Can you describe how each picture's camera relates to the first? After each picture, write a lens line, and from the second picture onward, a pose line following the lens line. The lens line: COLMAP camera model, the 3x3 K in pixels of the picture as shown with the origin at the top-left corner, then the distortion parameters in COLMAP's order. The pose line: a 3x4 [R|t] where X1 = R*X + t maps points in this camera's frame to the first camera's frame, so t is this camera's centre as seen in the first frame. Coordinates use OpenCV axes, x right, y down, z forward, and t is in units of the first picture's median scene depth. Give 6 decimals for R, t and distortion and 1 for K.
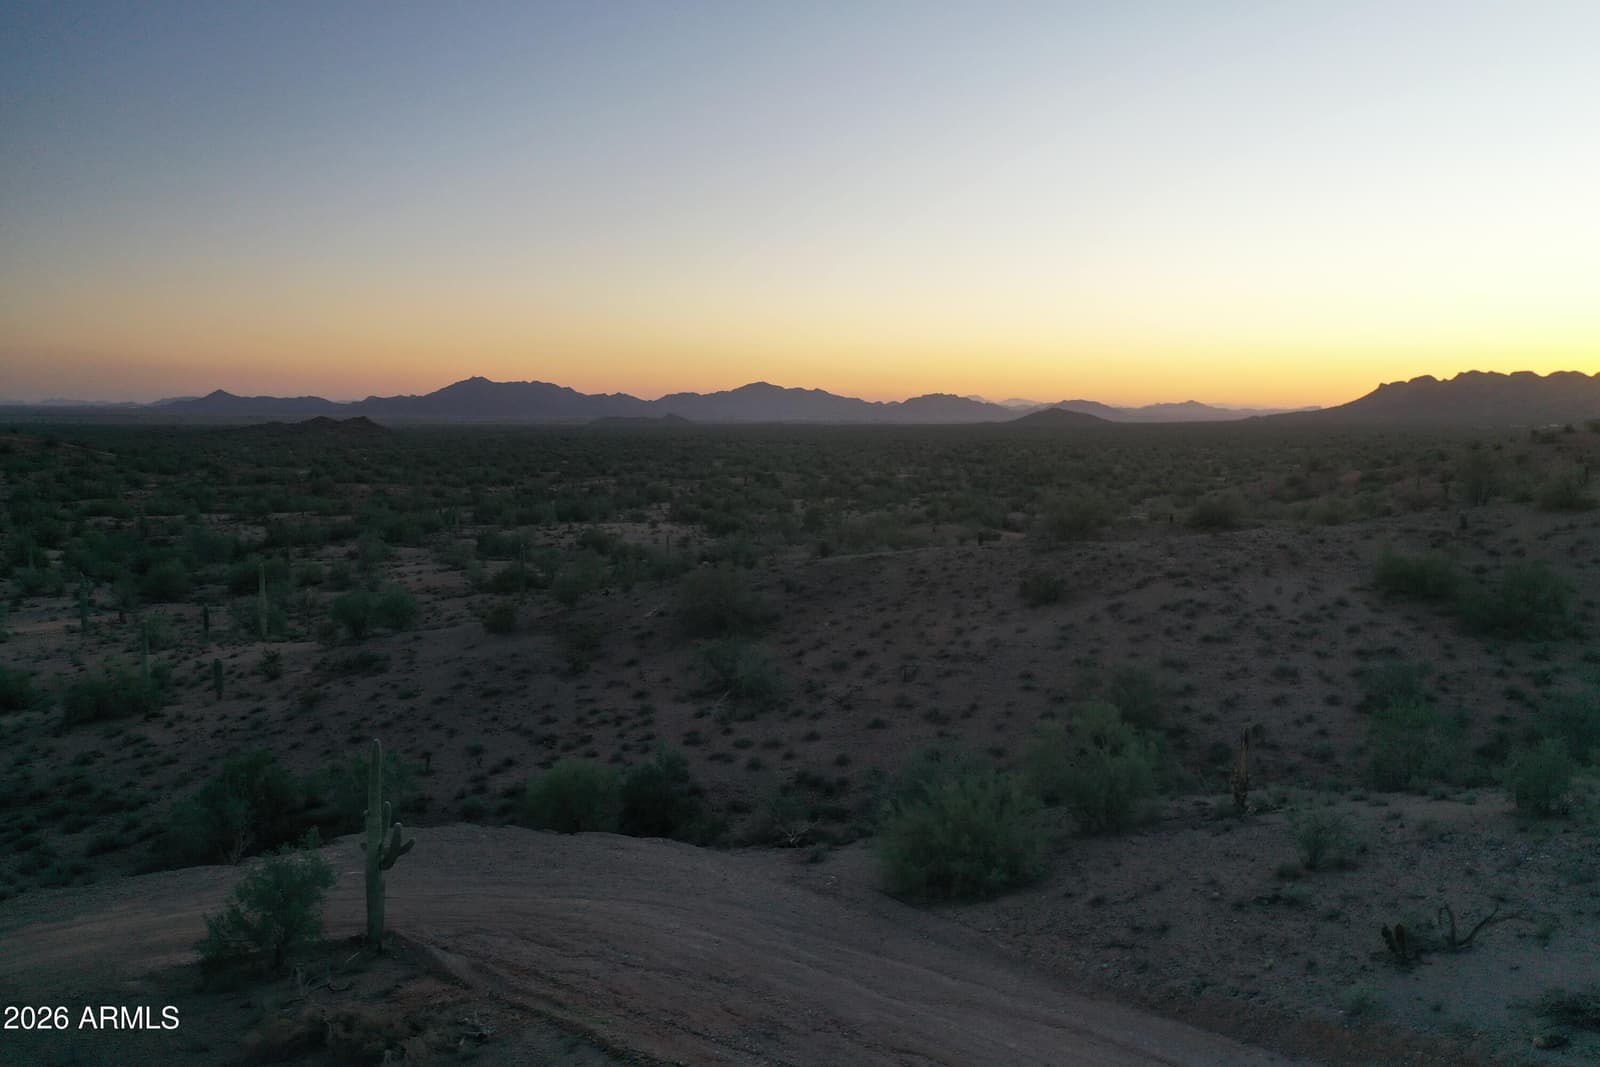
lens RADIAL K [[1272.7, 0, 794.2], [0, 1272.7, 536.1], [0, 0, 1]] dist [-0.004362, 0.007029]
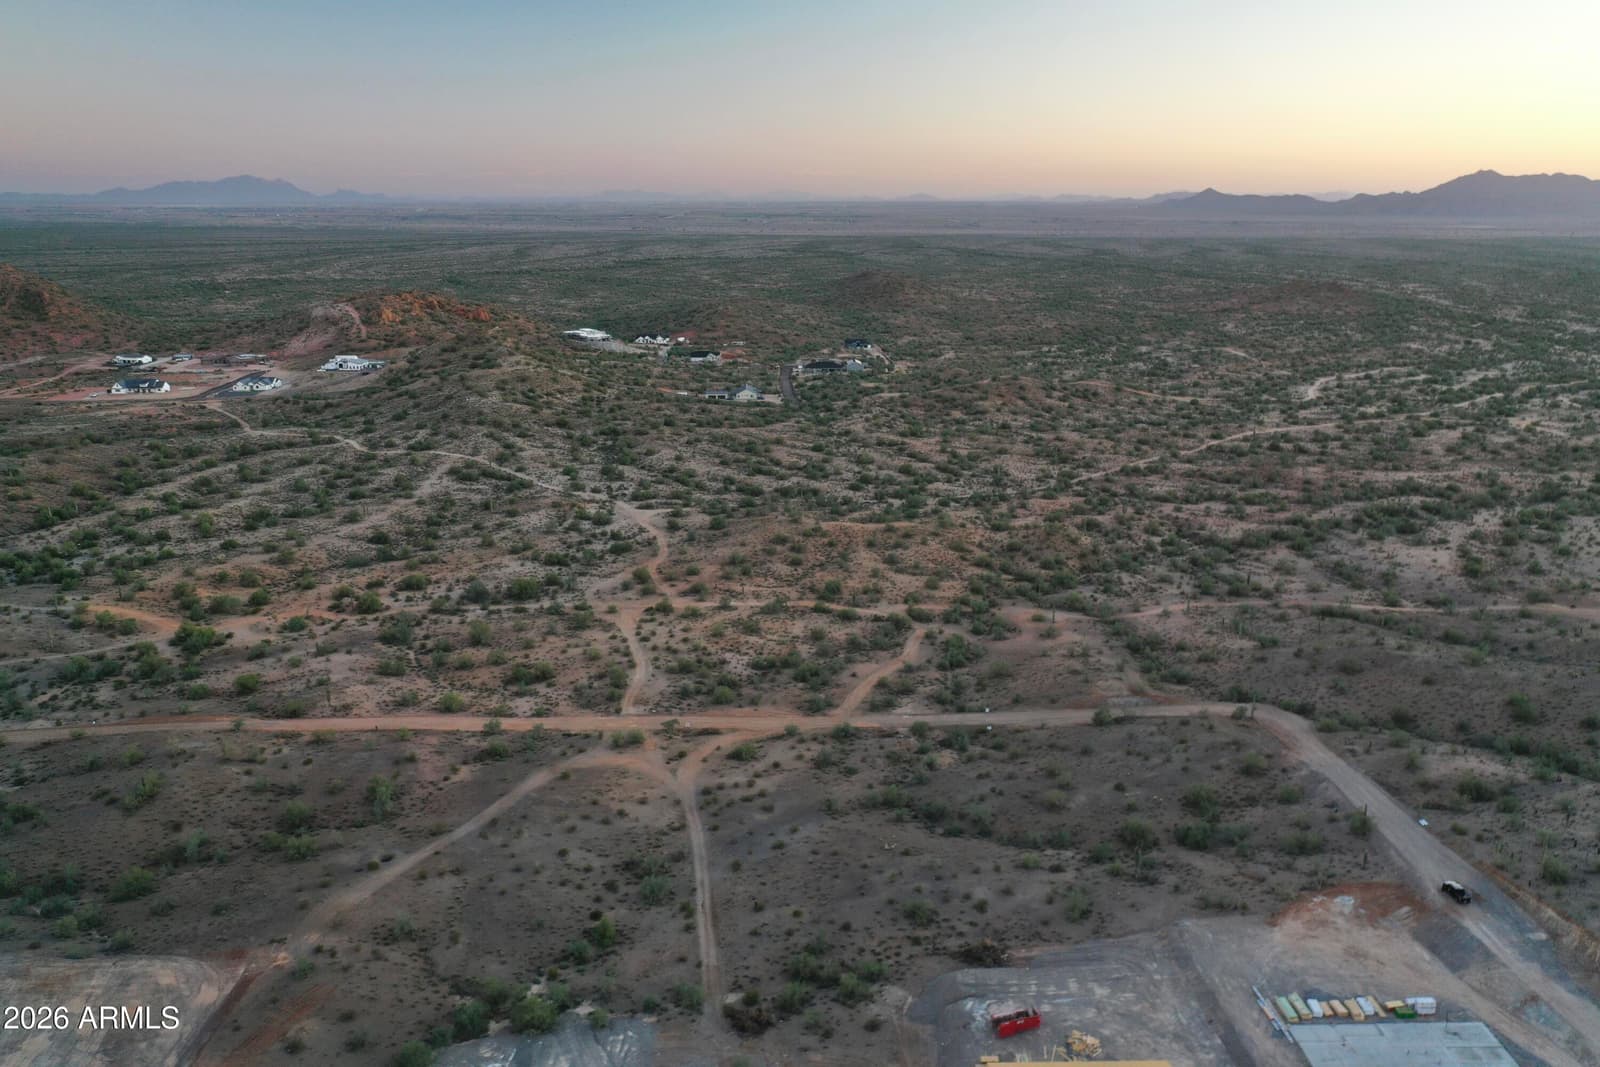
lens RADIAL K [[1272.7, 0, 801.7], [0, 1272.7, 529.0], [0, 0, 1]] dist [-0.004362, 0.007029]
pose [[0.750544, 0.156605, -0.641996, 1.334507], [-0.056521, 0.983166, 0.173750, -1.114158], [0.658399, -0.094121, 0.746761, -3.599744]]
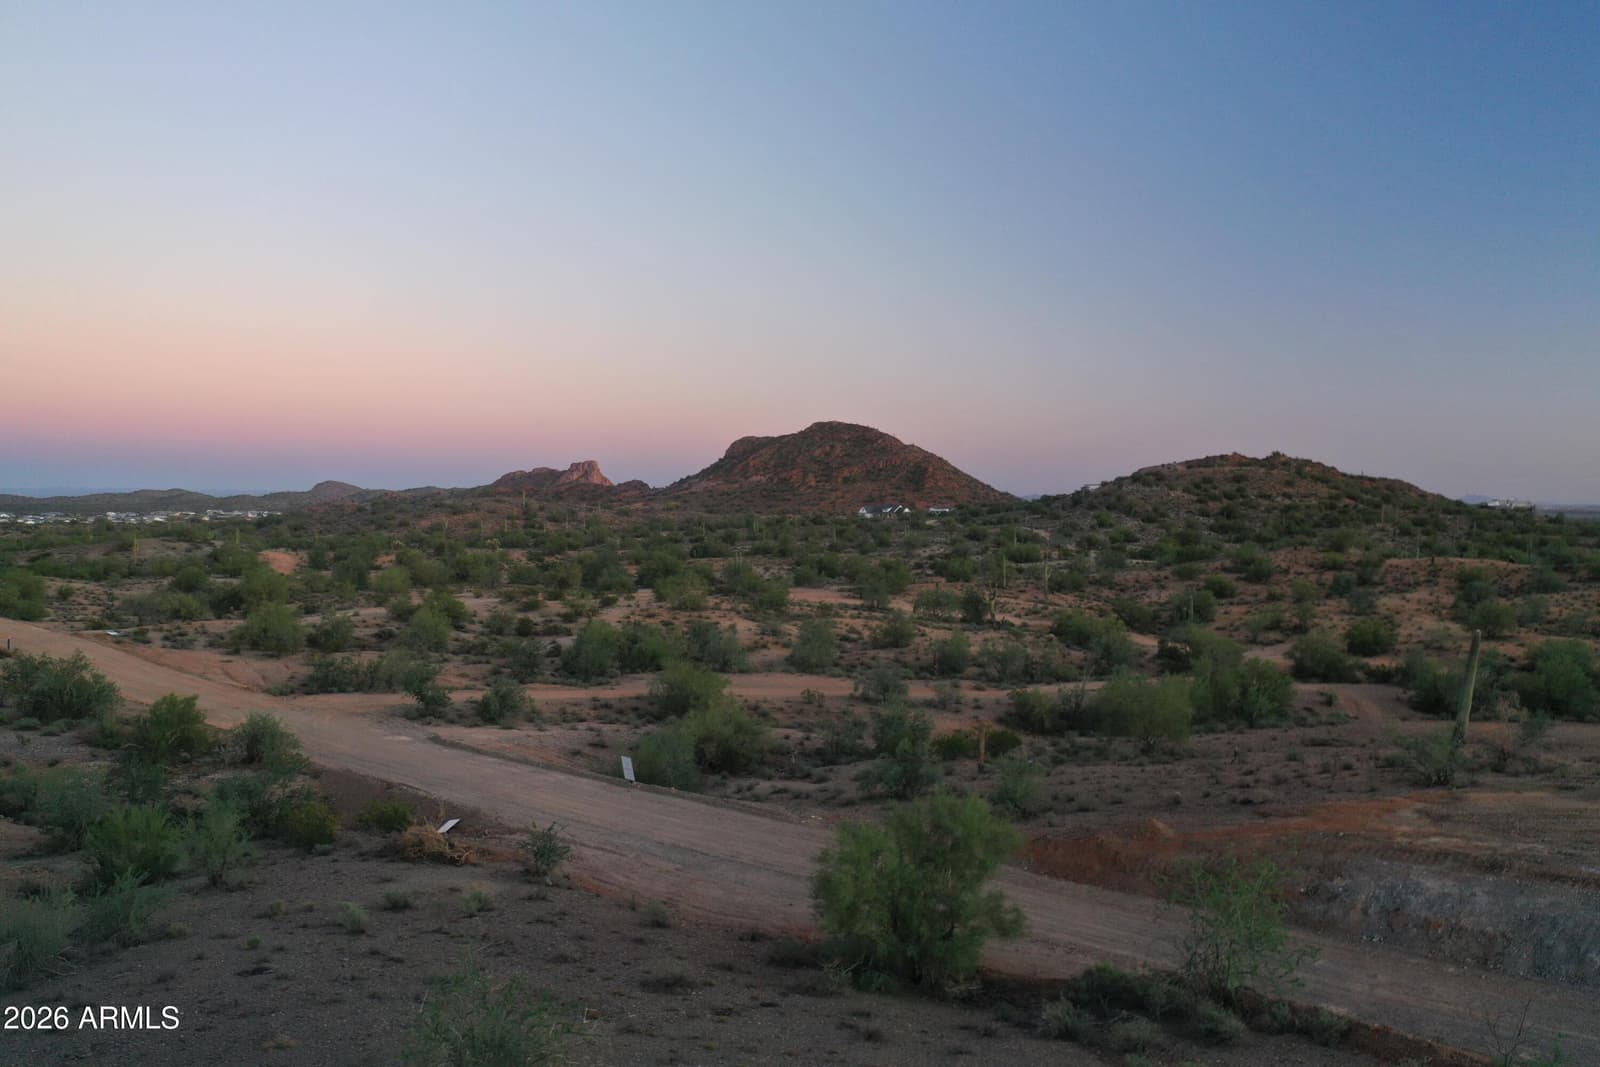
lens RADIAL K [[1272.7, 0, 796.0], [0, 1272.7, 529.8], [0, 0, 1]] dist [-0.004362, 0.007029]
pose [[0.022061, 0.008895, -0.999717, -0.146371], [-0.095917, 0.995367, 0.006740, 0.071768], [0.995145, 0.095741, 0.022812, 0.121898]]
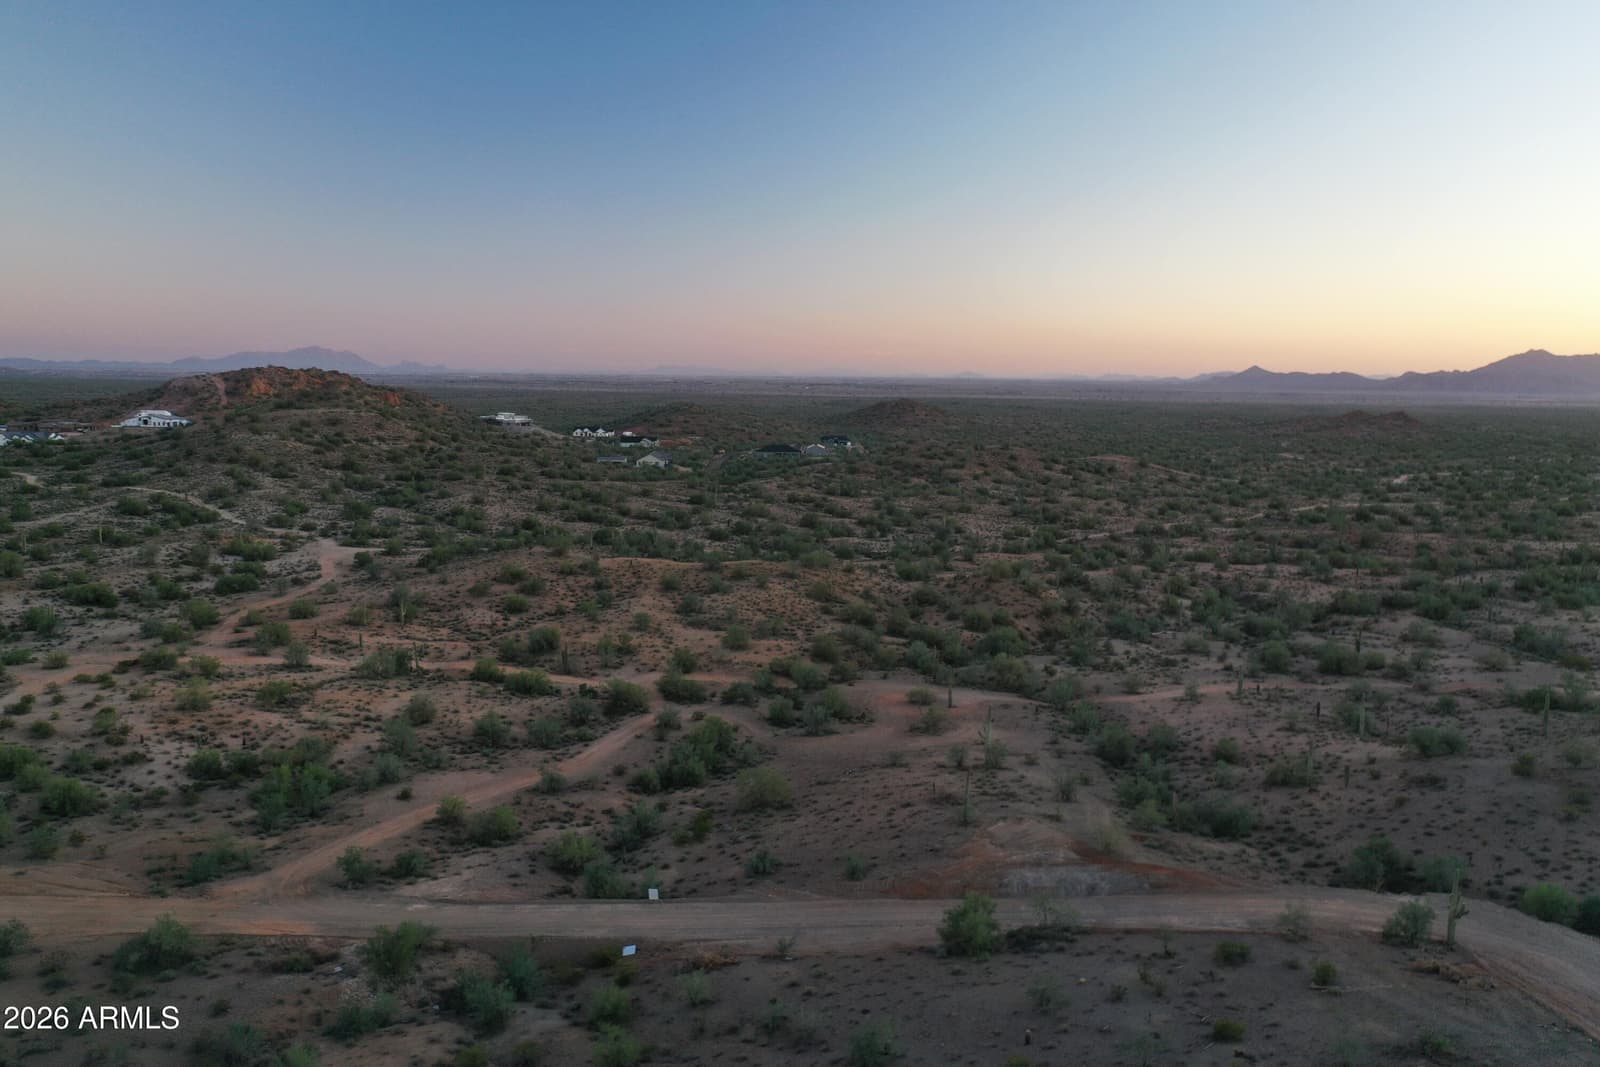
lens RADIAL K [[1272.7, 0, 796.3], [0, 1272.7, 533.1], [0, 0, 1]] dist [-0.004362, 0.007029]
pose [[0.721356, 0.083297, -0.687537, 0.218569], [-0.071077, 0.996403, 0.046144, -0.280543], [0.688908, 0.015582, 0.724681, -0.936630]]
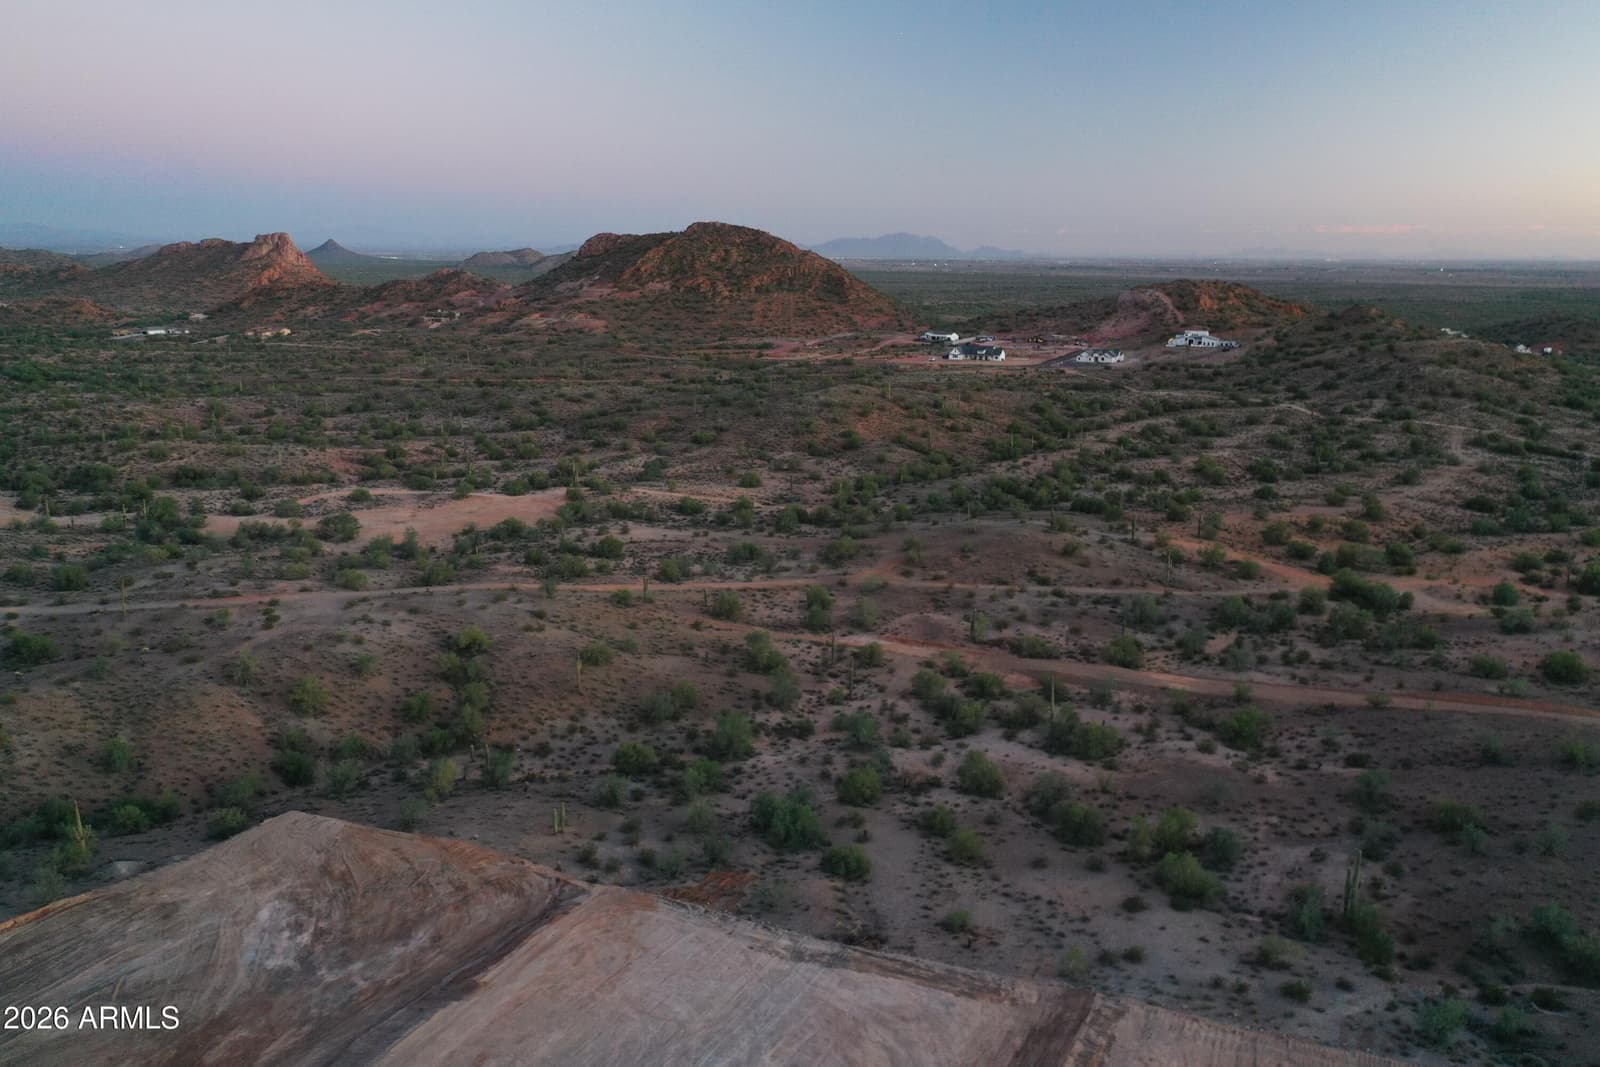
lens RADIAL K [[1272.7, 0, 790.3], [0, 1272.7, 528.7], [0, 0, 1]] dist [-0.004362, 0.007029]
pose [[0.358880, 0.188926, -0.914063, -1.164191], [-0.092446, 0.981680, 0.166605, -0.252762], [0.928794, 0.024711, 0.369771, -4.203519]]
